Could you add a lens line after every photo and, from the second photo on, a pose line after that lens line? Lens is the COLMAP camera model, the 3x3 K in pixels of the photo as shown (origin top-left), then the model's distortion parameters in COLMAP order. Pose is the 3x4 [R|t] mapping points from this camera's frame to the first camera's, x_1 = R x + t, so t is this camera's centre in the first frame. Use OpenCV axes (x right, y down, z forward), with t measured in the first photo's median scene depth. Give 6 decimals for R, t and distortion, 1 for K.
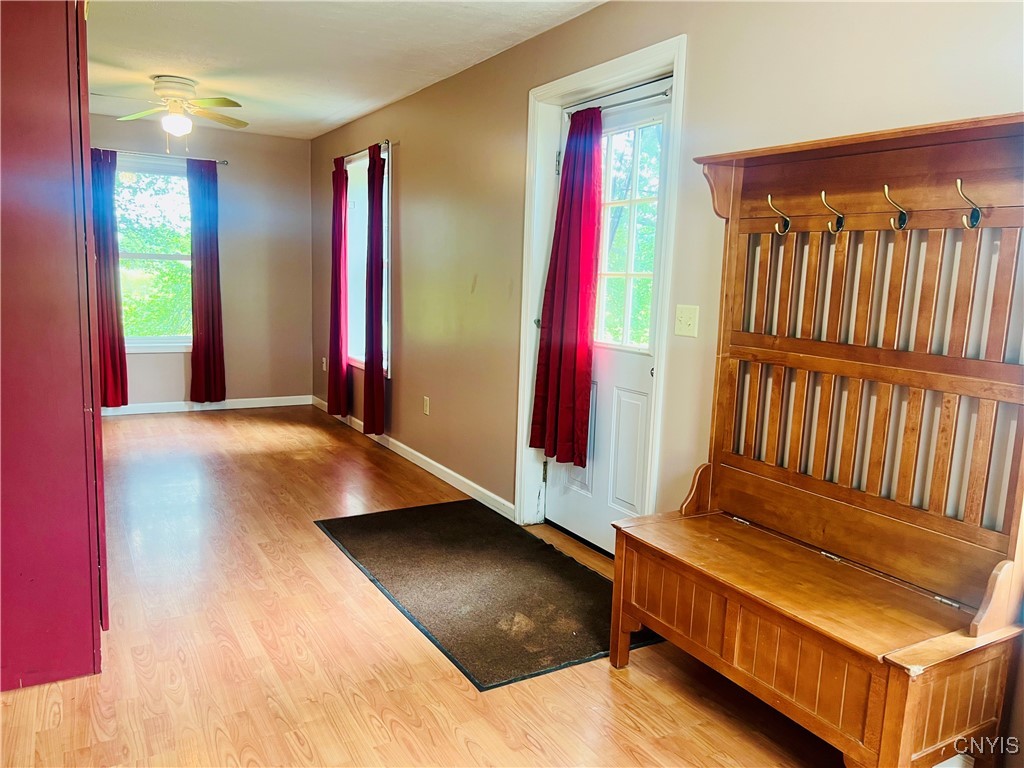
lens RADIAL K [[774.6, 0, 519.9], [0, 774.6, 387.7], [0, 0, 1]] dist [0.062935, -0.075881]
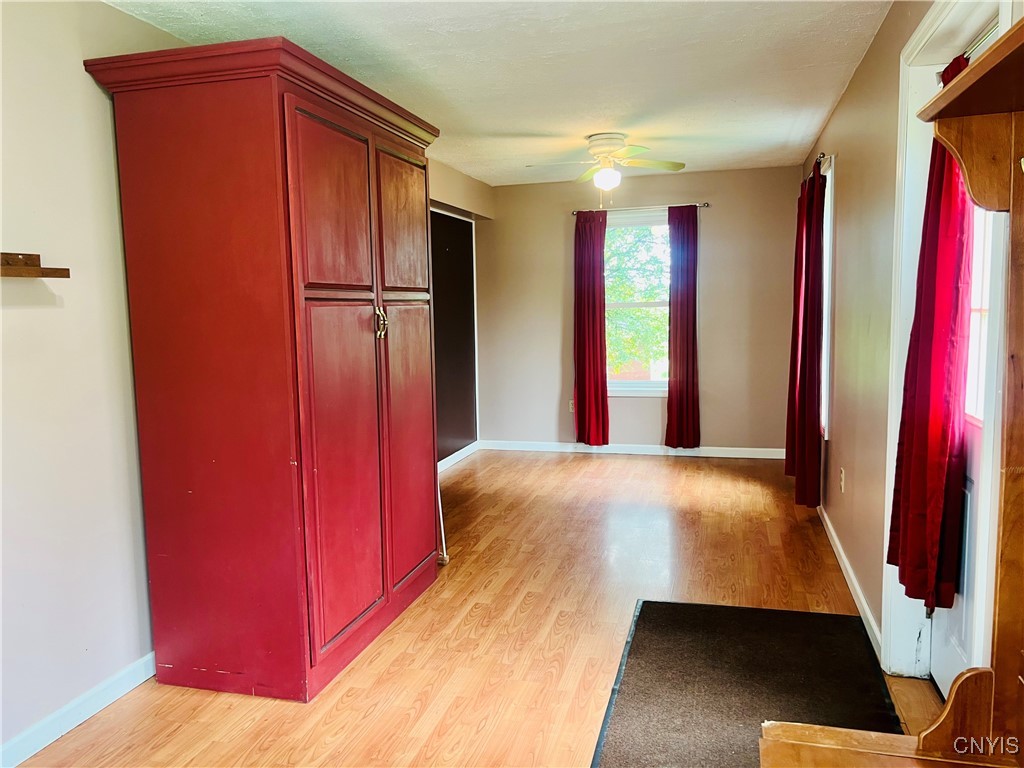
lens RADIAL K [[774.6, 0, 513.0], [0, 774.6, 385.8], [0, 0, 1]] dist [0.062935, -0.075881]
pose [[0.696454, 0.027682, -0.717068, 0.167419], [-0.062239, 0.997820, -0.021929, -0.026779], [0.714898, 0.059902, 0.696658, 0.165800]]
